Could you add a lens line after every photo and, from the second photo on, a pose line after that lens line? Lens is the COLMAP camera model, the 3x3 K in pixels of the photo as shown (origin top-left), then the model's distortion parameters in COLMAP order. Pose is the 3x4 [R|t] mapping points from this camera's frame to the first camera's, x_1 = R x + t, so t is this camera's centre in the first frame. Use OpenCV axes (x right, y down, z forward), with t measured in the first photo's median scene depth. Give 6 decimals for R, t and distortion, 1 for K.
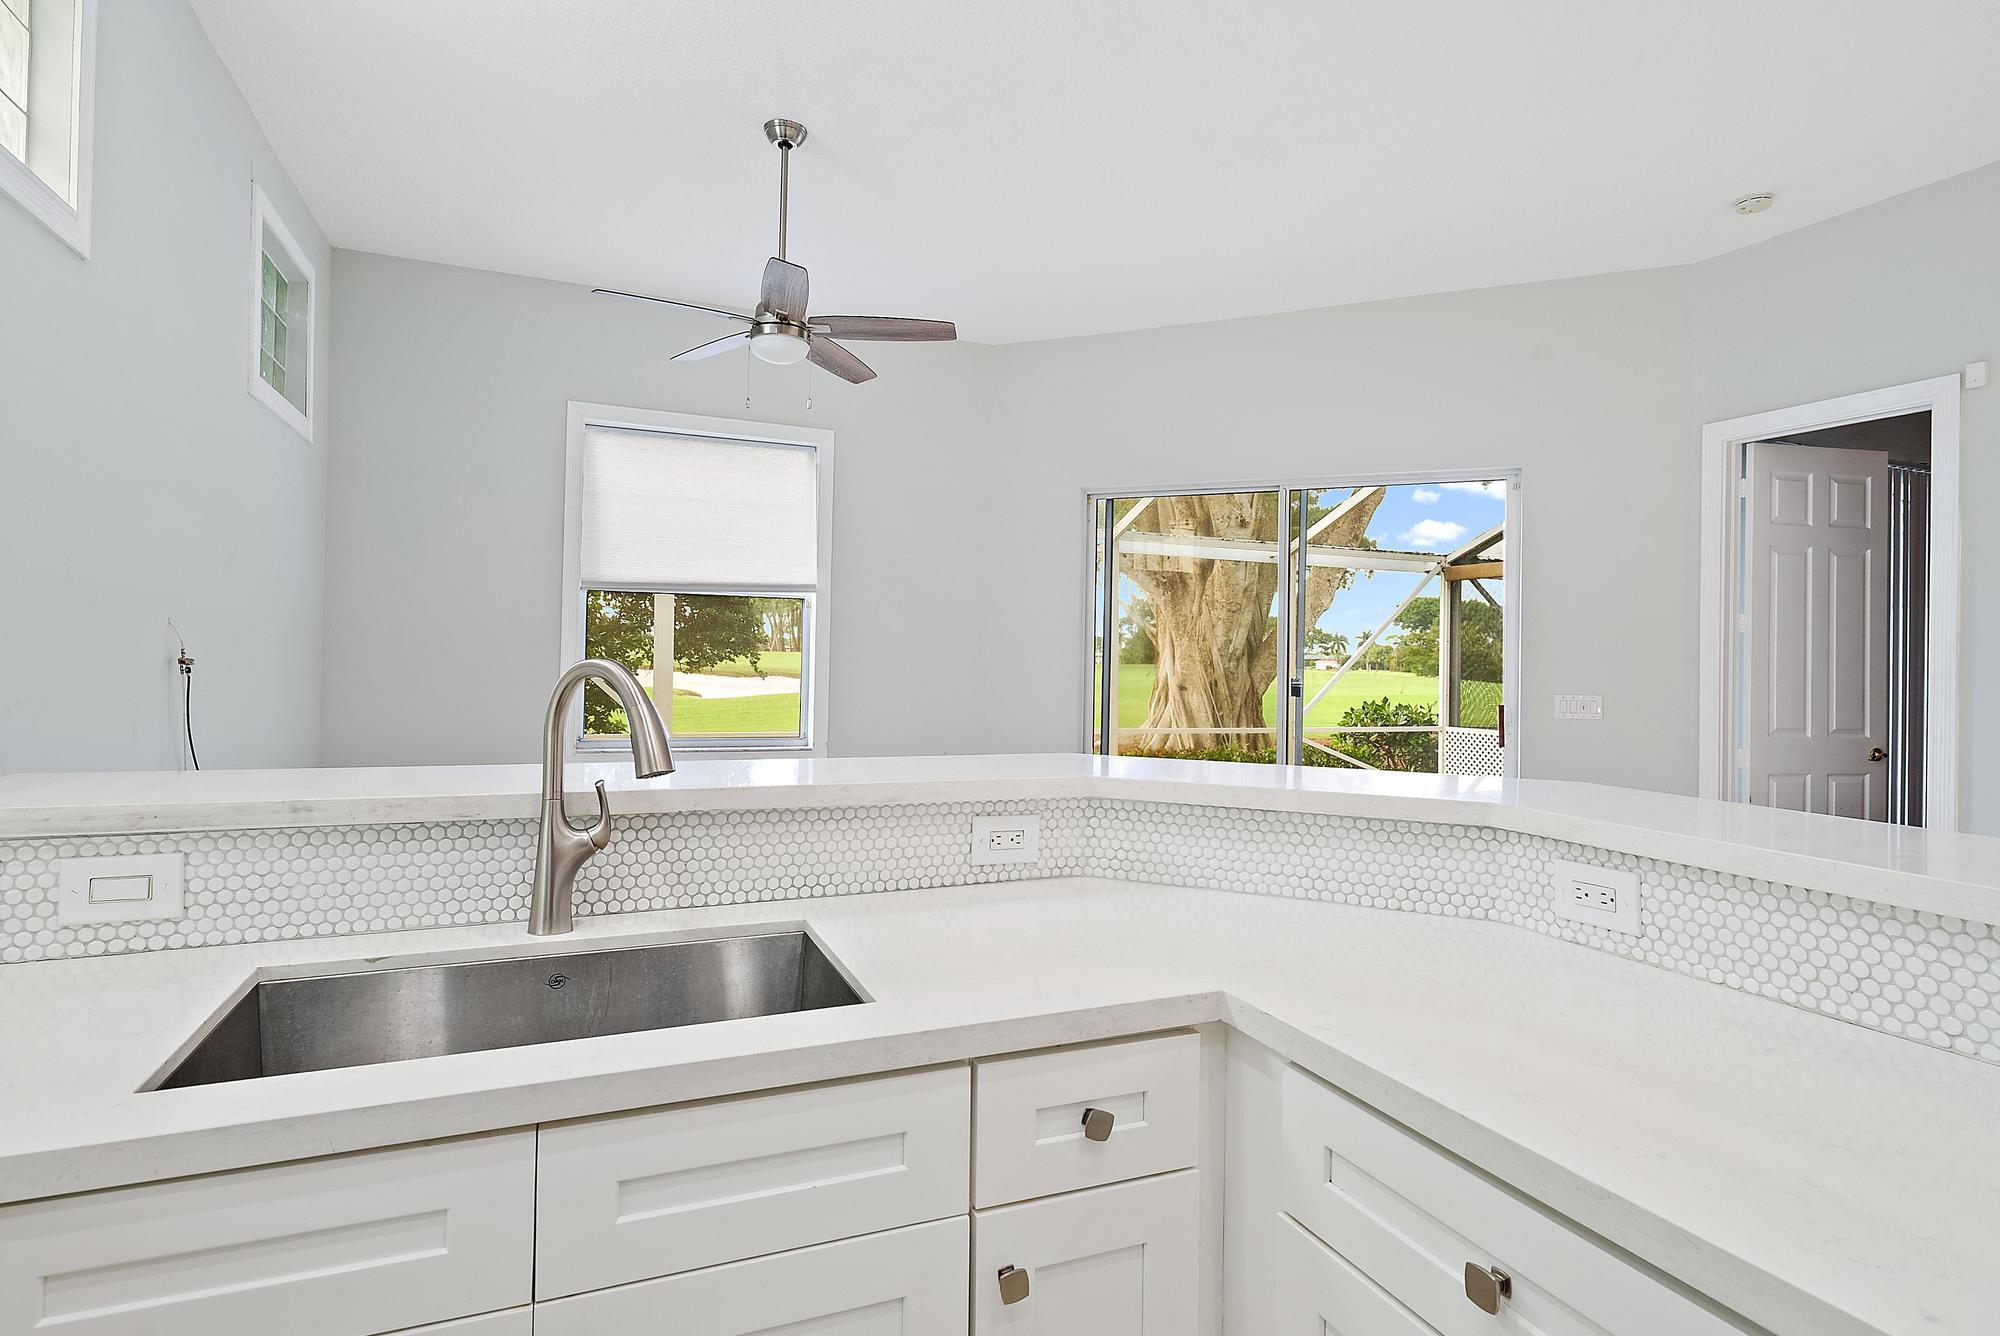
lens RADIAL K [[1026.8, 0, 1004.2], [0, 1026.8, 649.8], [0, 0, 1]] dist [-0.003488, -0.000409]
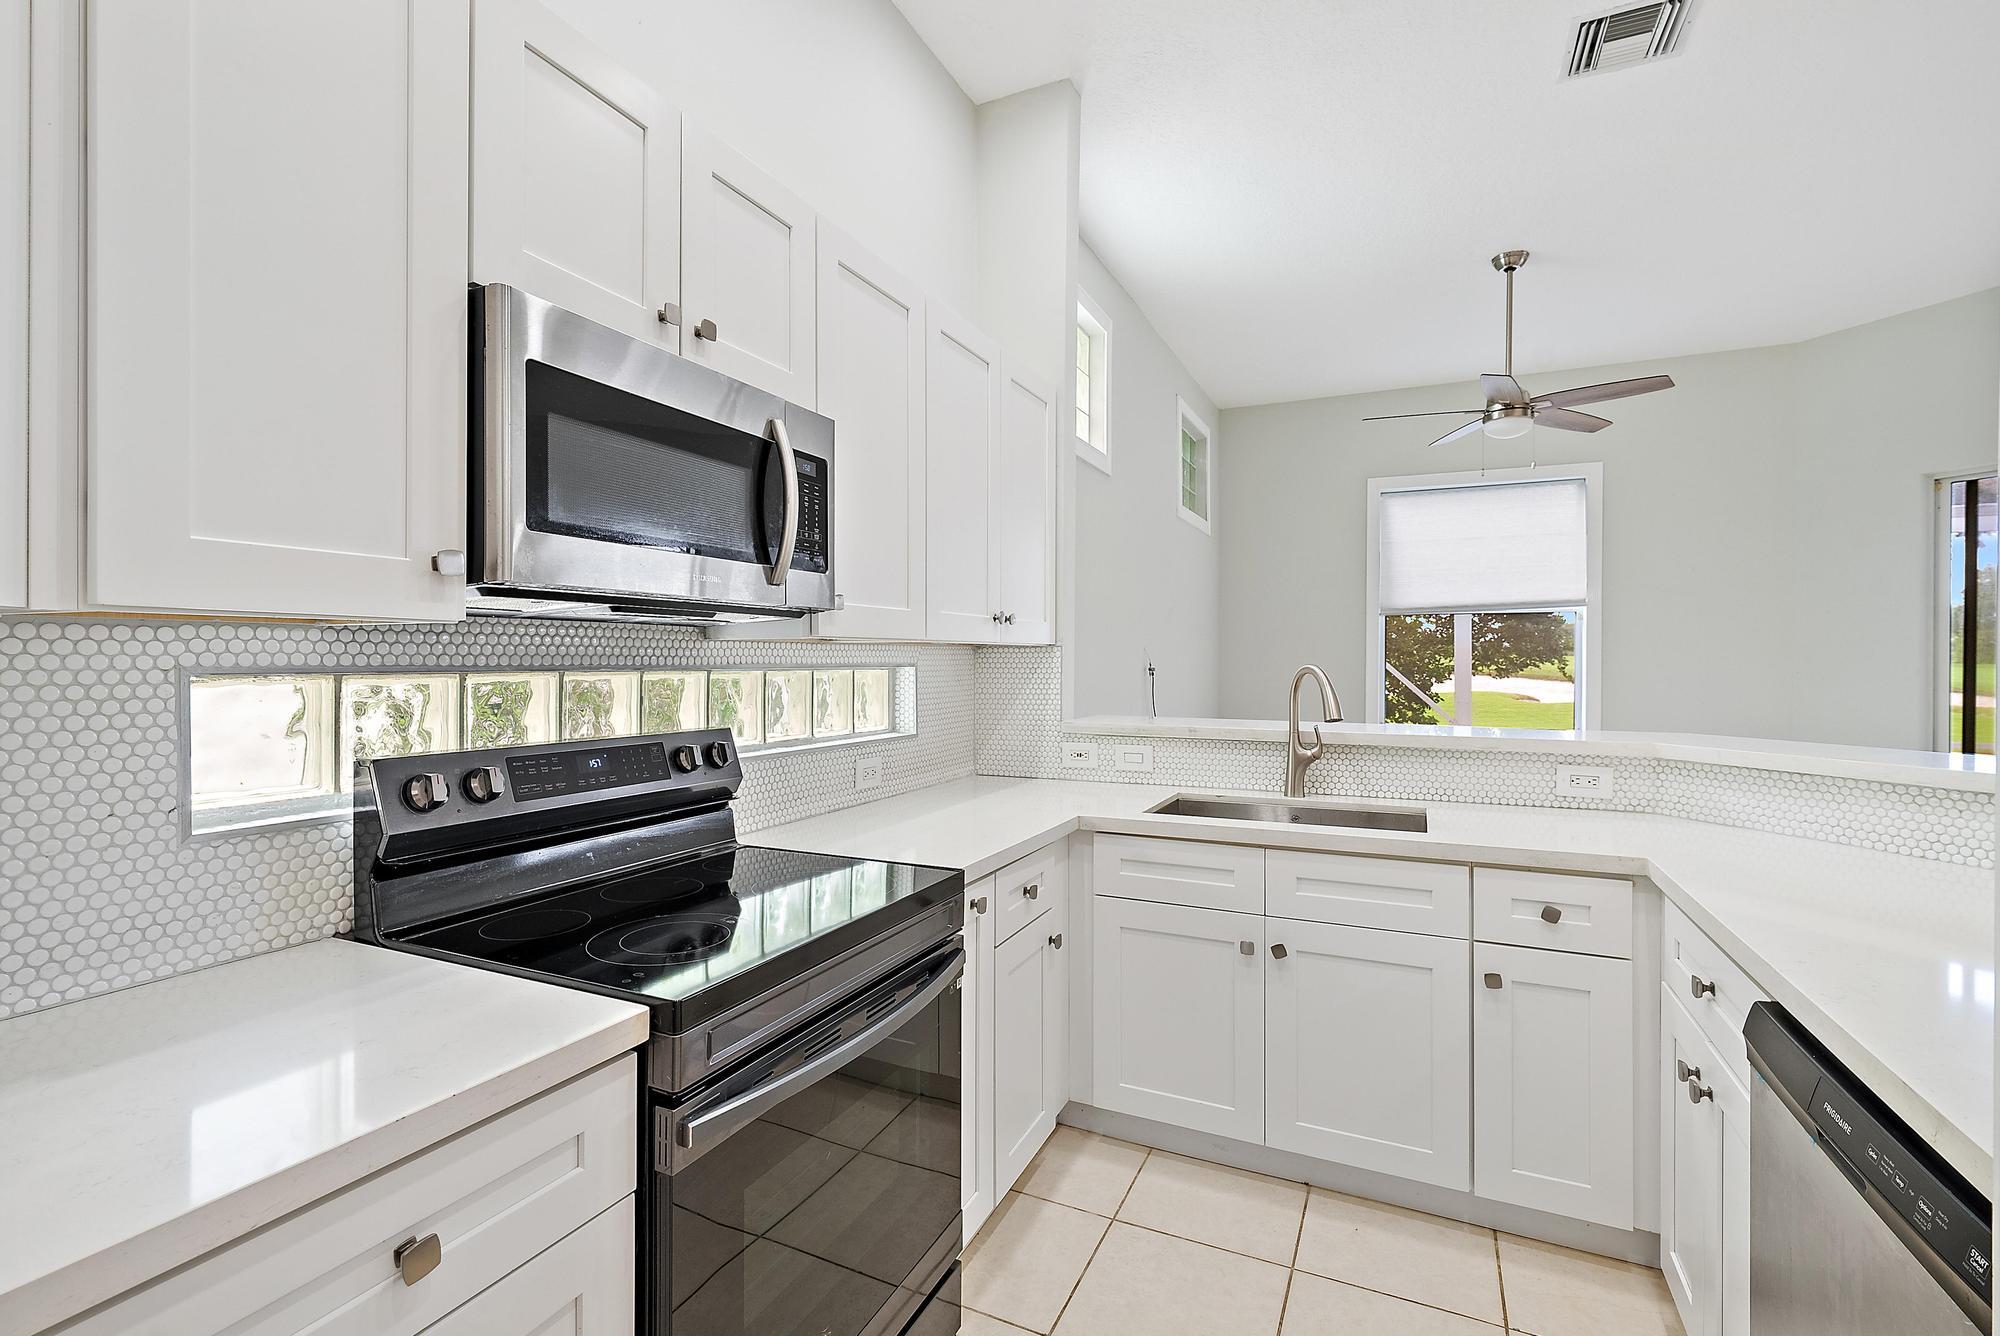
lens RADIAL K [[895.2, 0, 998.8], [0, 895.2, 660.0], [0, 0, 1]] dist [-0.000934, 0.000080]
pose [[0.666057, -0.016584, -0.745716, 0.426709], [0.017286, 0.999827, -0.006796, -0.000604], [0.745700, -0.008364, 0.666229, -0.539782]]
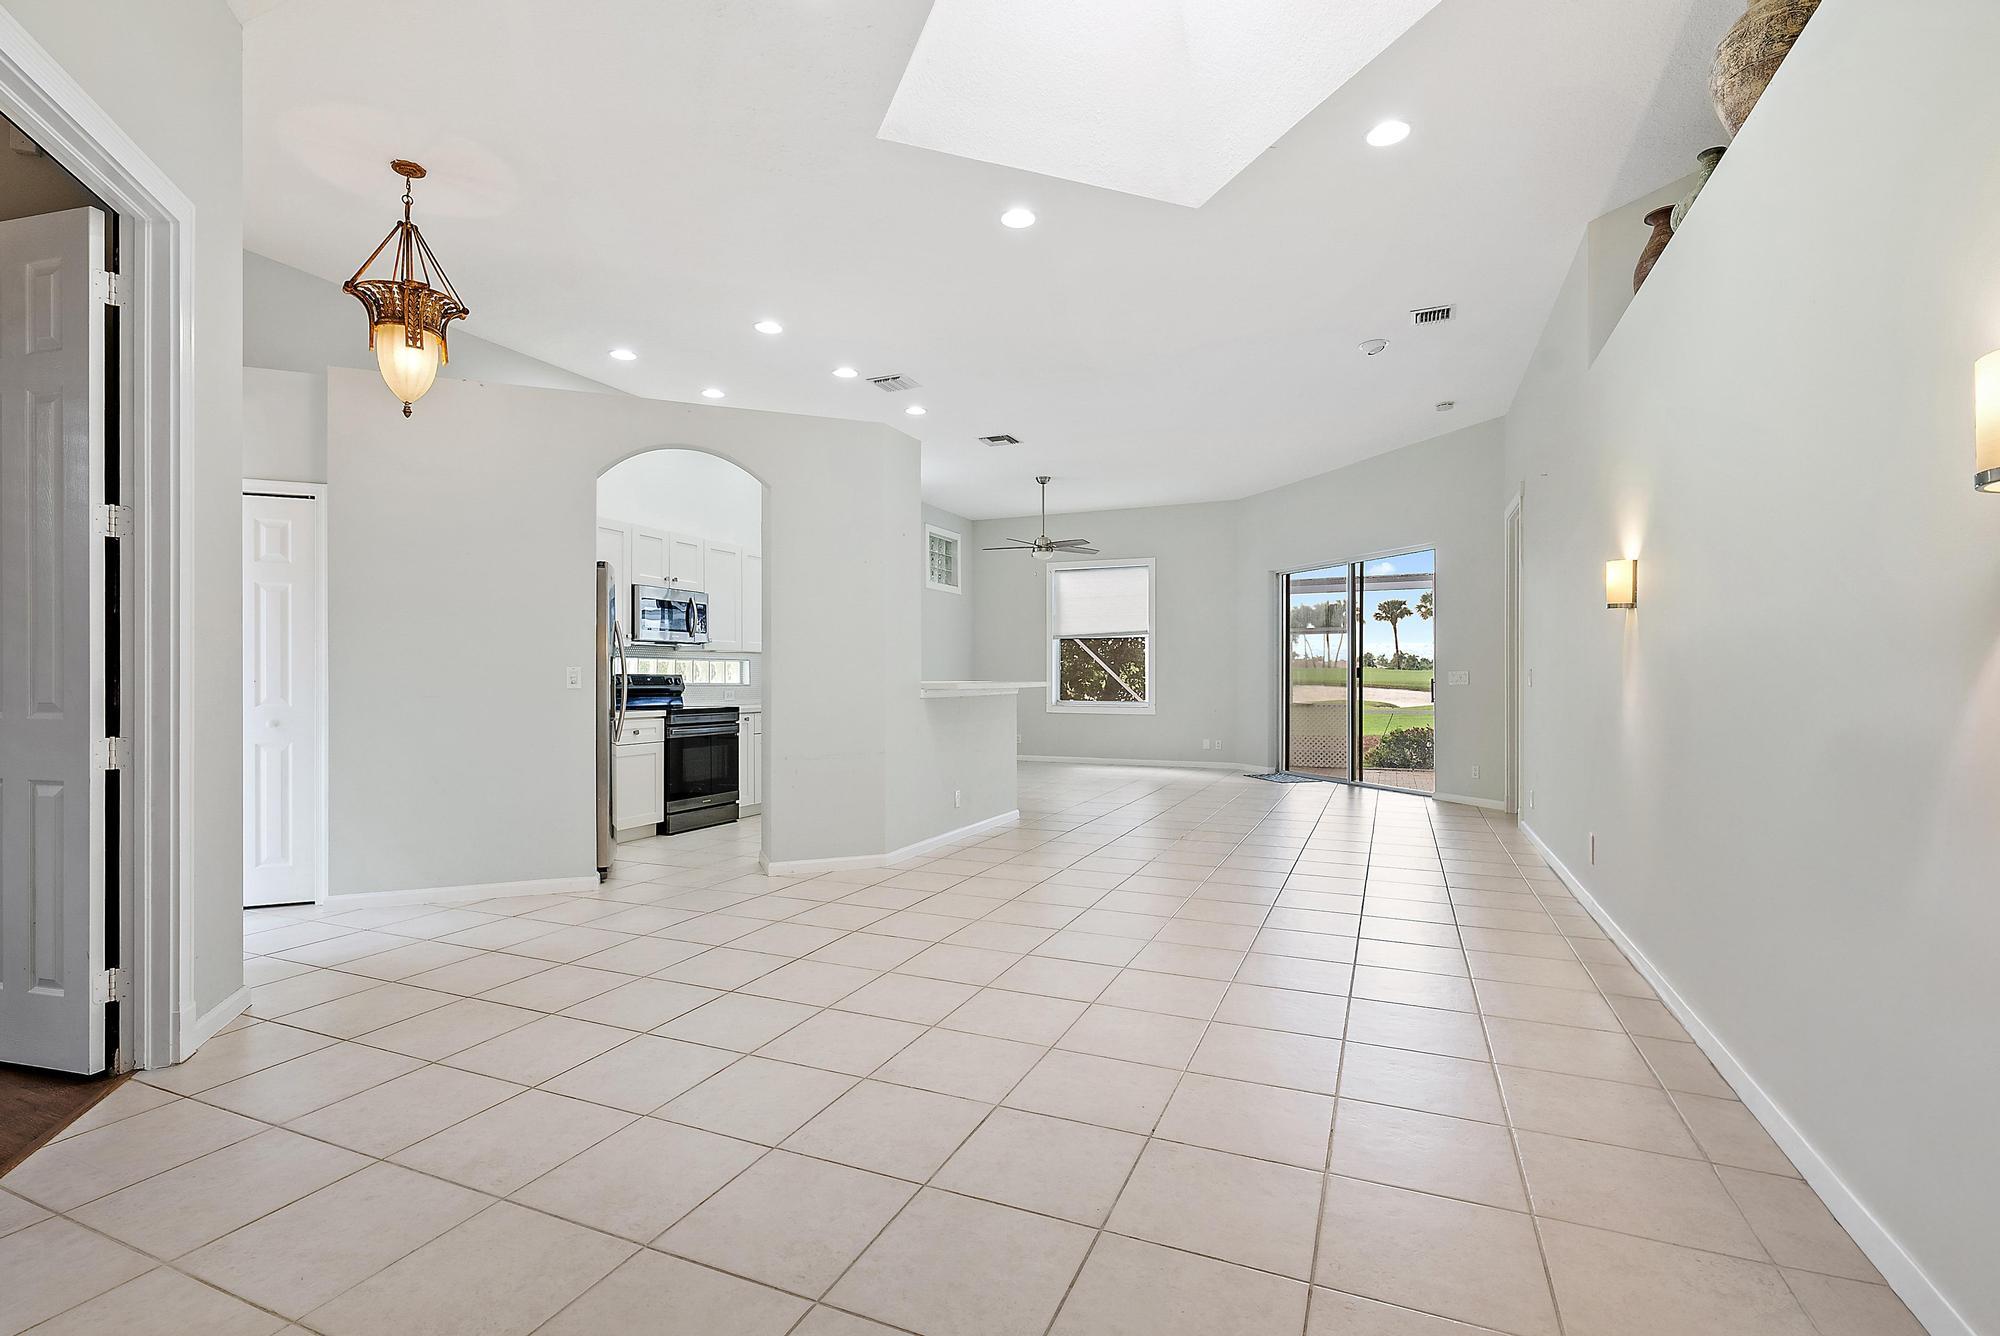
lens RADIAL K [[895.2, 0, 1000.6], [0, 895.2, 677.8], [0, 0, 1]] dist [-0.000934, 0.000080]
pose [[0.694937, -0.015978, -0.718893, 3.297637], [0.018463, 0.999820, -0.004375, 0.129203], [0.718833, -0.010233, 0.695107, -1.830604]]
